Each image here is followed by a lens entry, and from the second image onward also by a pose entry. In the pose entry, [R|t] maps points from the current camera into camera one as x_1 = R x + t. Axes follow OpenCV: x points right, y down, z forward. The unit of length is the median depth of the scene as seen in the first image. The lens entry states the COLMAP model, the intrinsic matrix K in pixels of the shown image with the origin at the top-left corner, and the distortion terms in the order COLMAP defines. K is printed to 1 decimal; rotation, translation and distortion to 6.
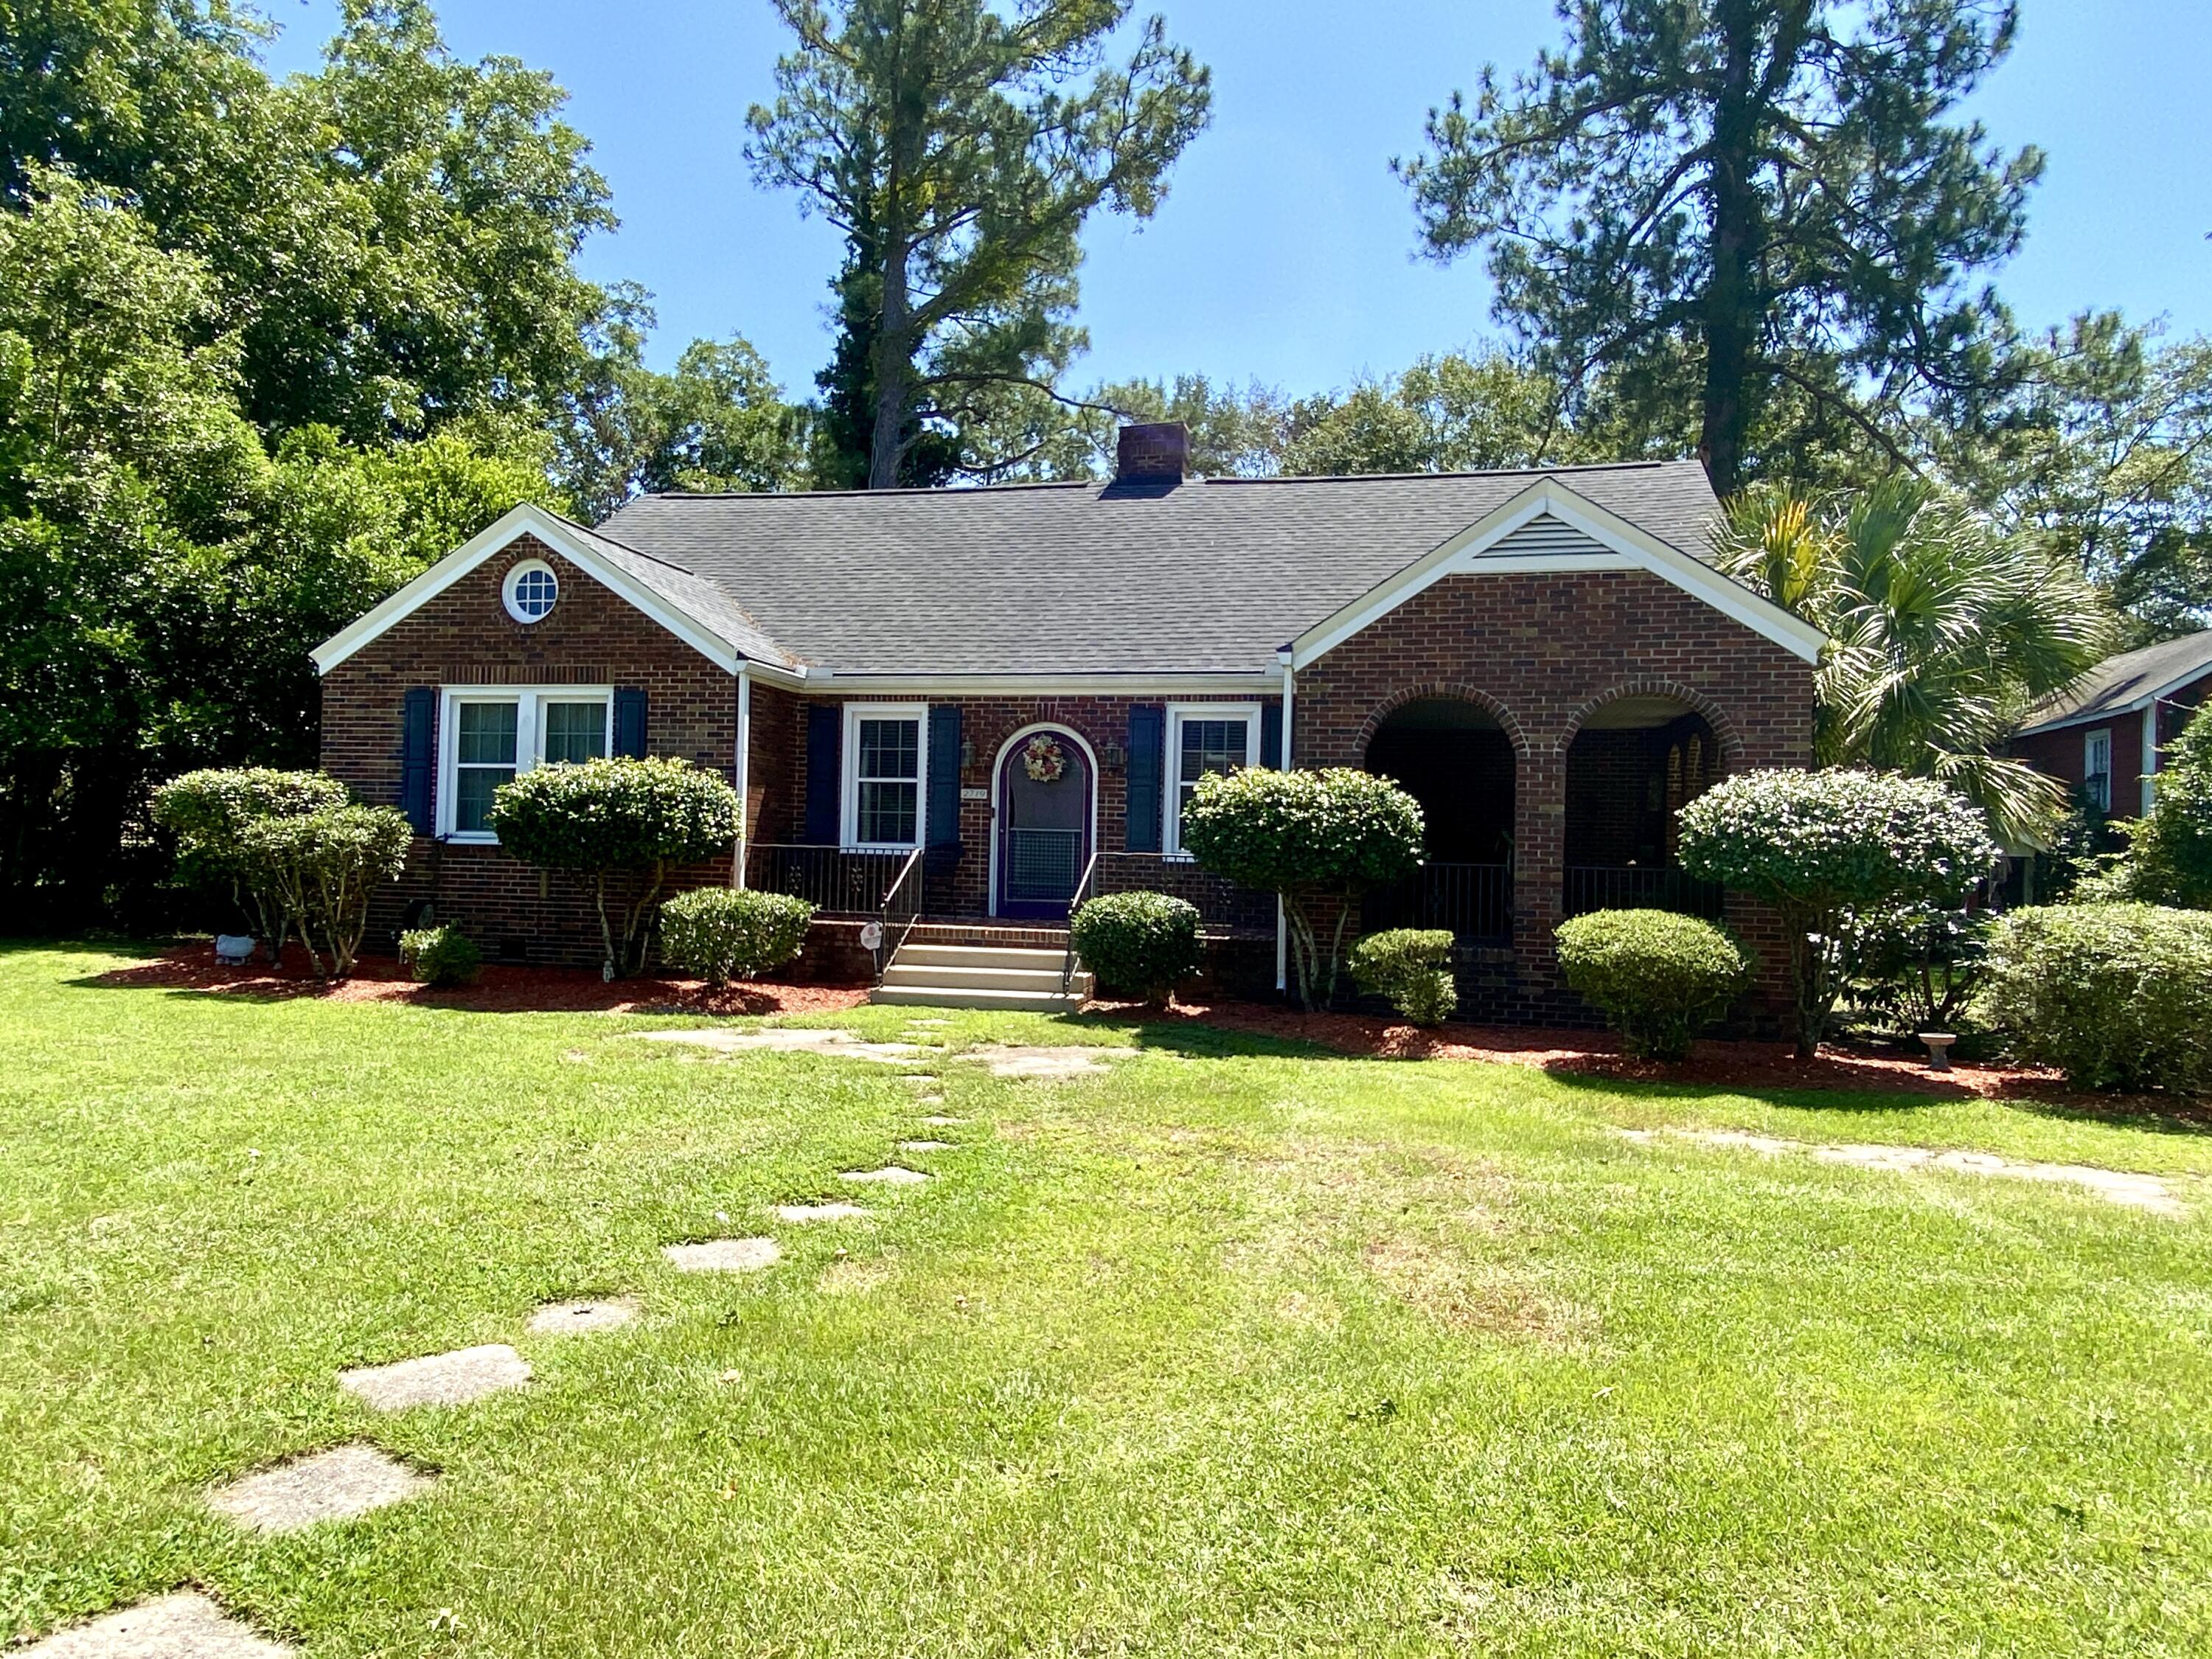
lens RADIAL K [[1437.2, 0, 1100.8], [0, 1437.2, 825.1], [0, 0, 1]] dist [0.083107, -0.098555]
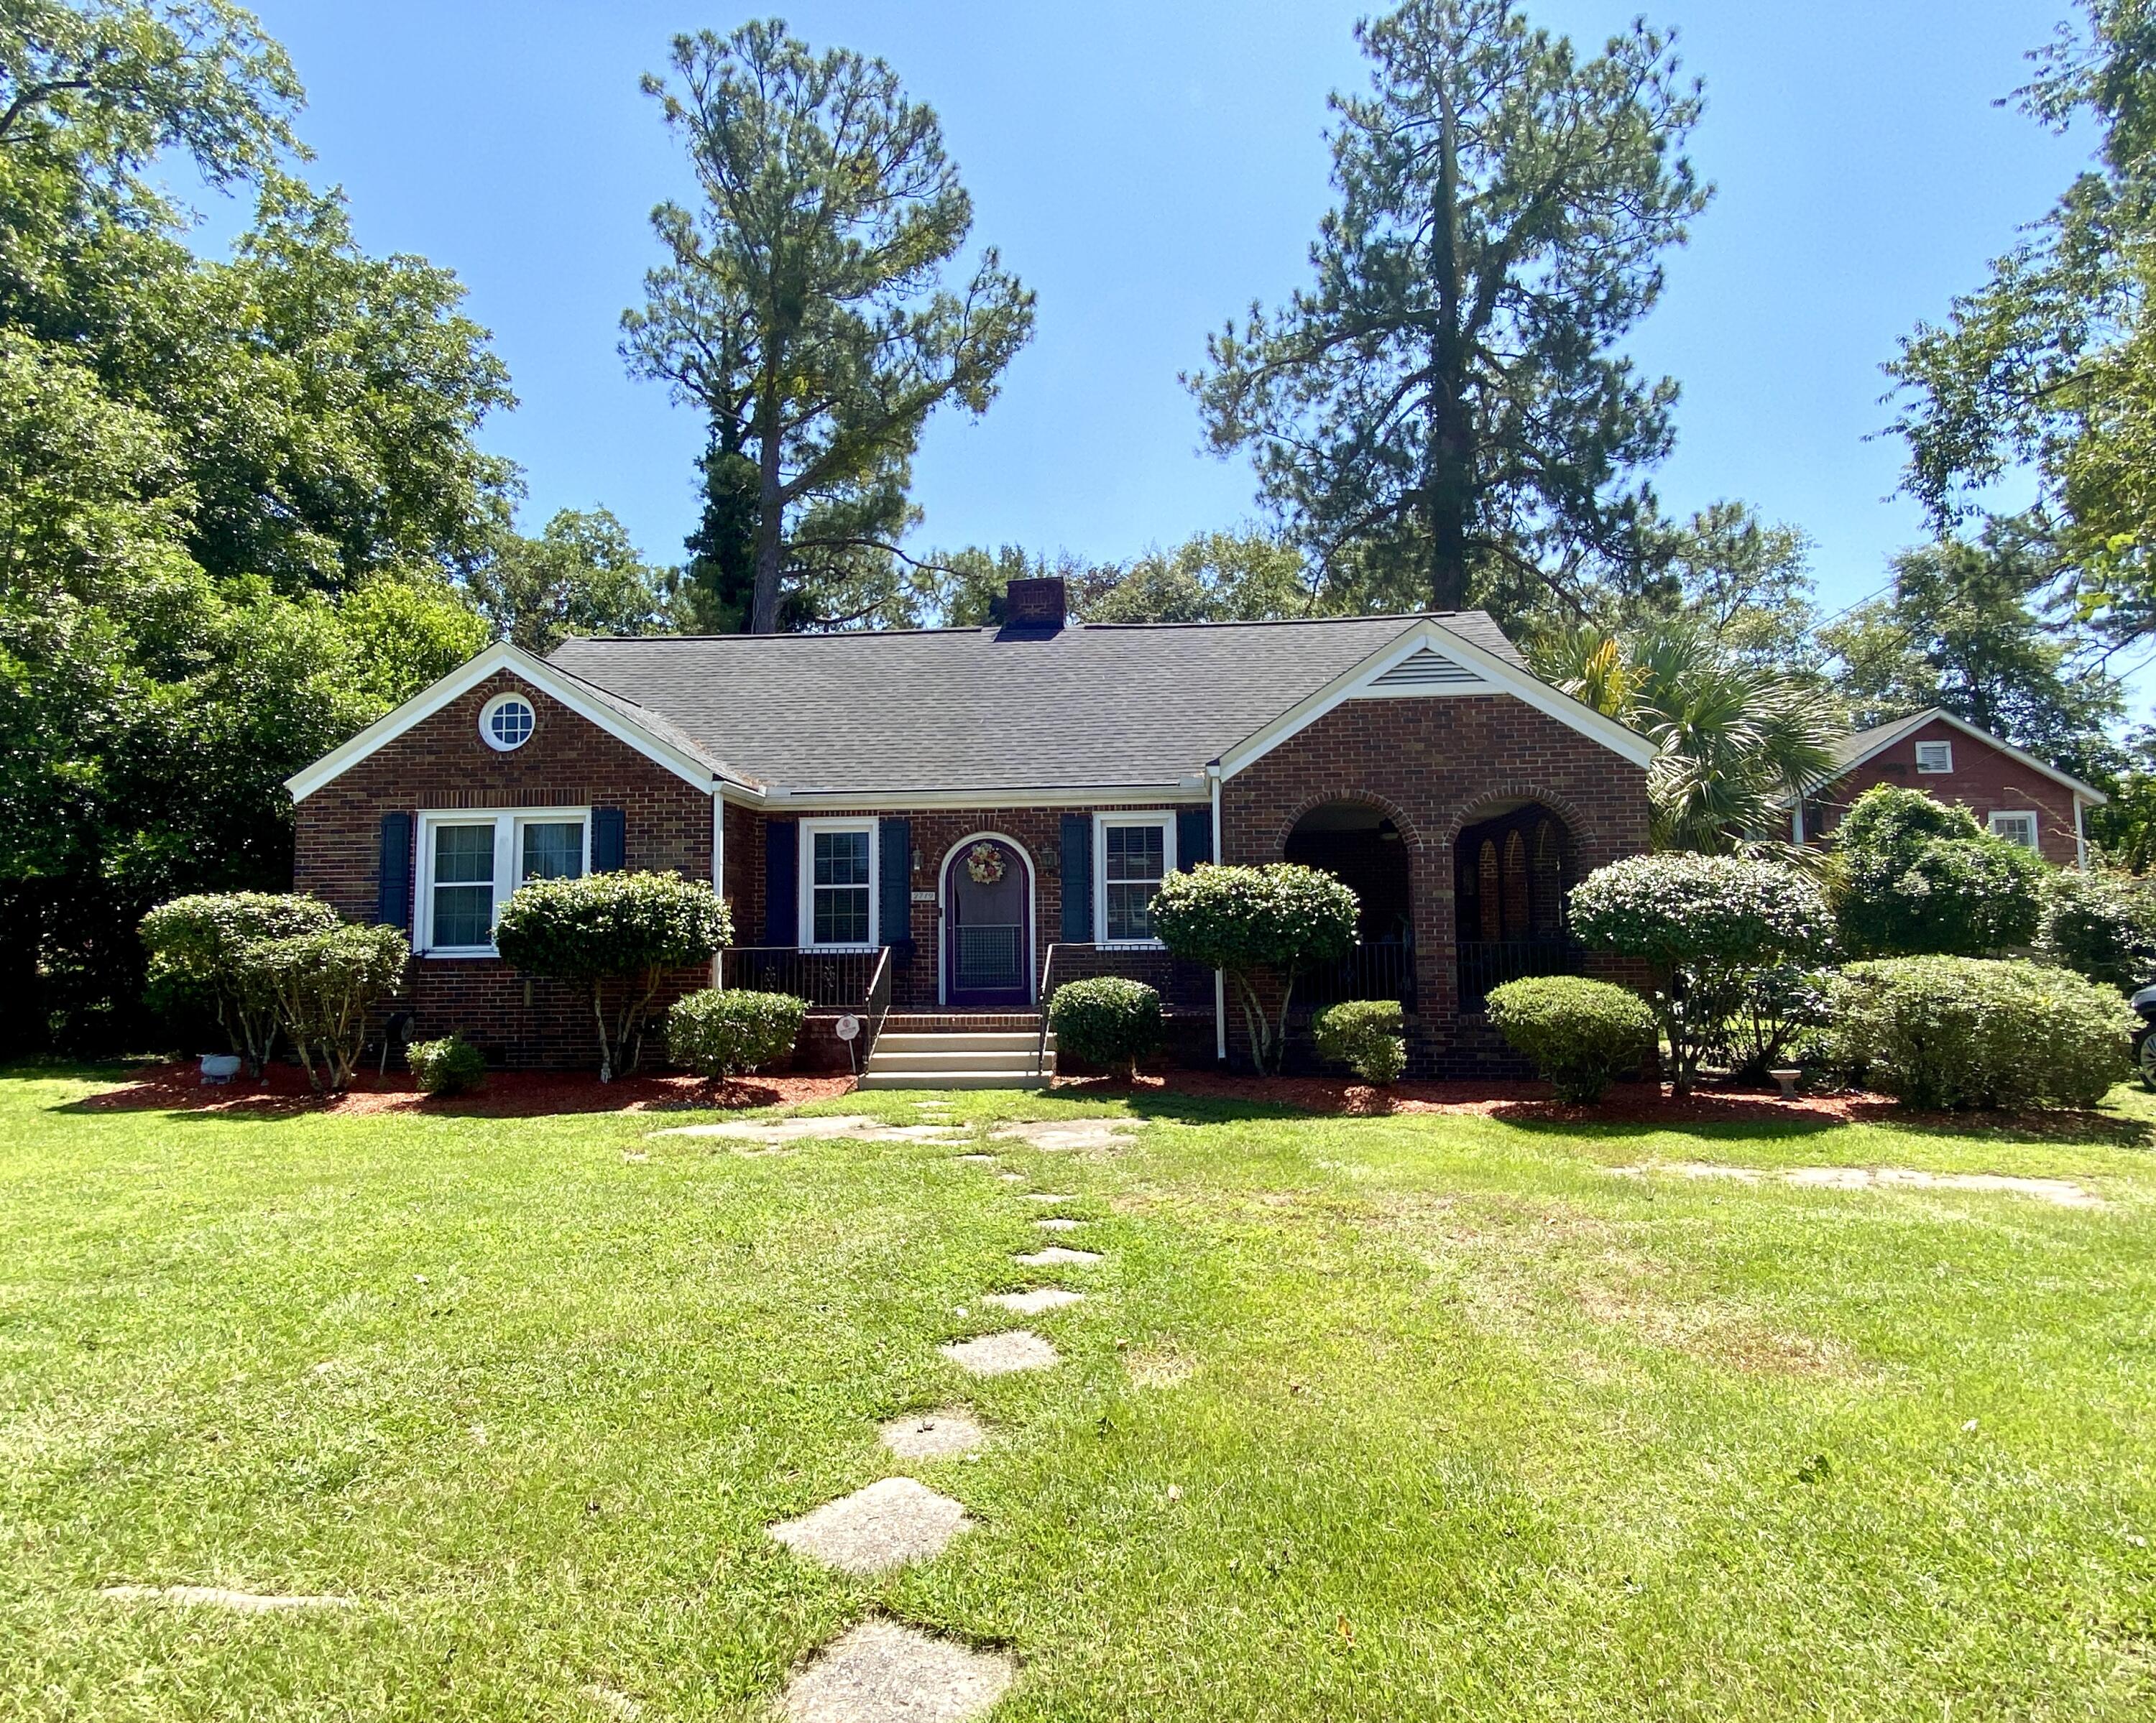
lens RADIAL K [[1206.0, 0, 1068.5], [0, 1206.0, 856.8], [0, 0, 1]] dist [0.080432, -0.090631]
pose [[0.989508, -0.024432, 0.142397, -0.110716], [0.032076, 0.998151, -0.051634, -0.000273], [-0.140872, 0.055660, 0.988462, 0.048572]]
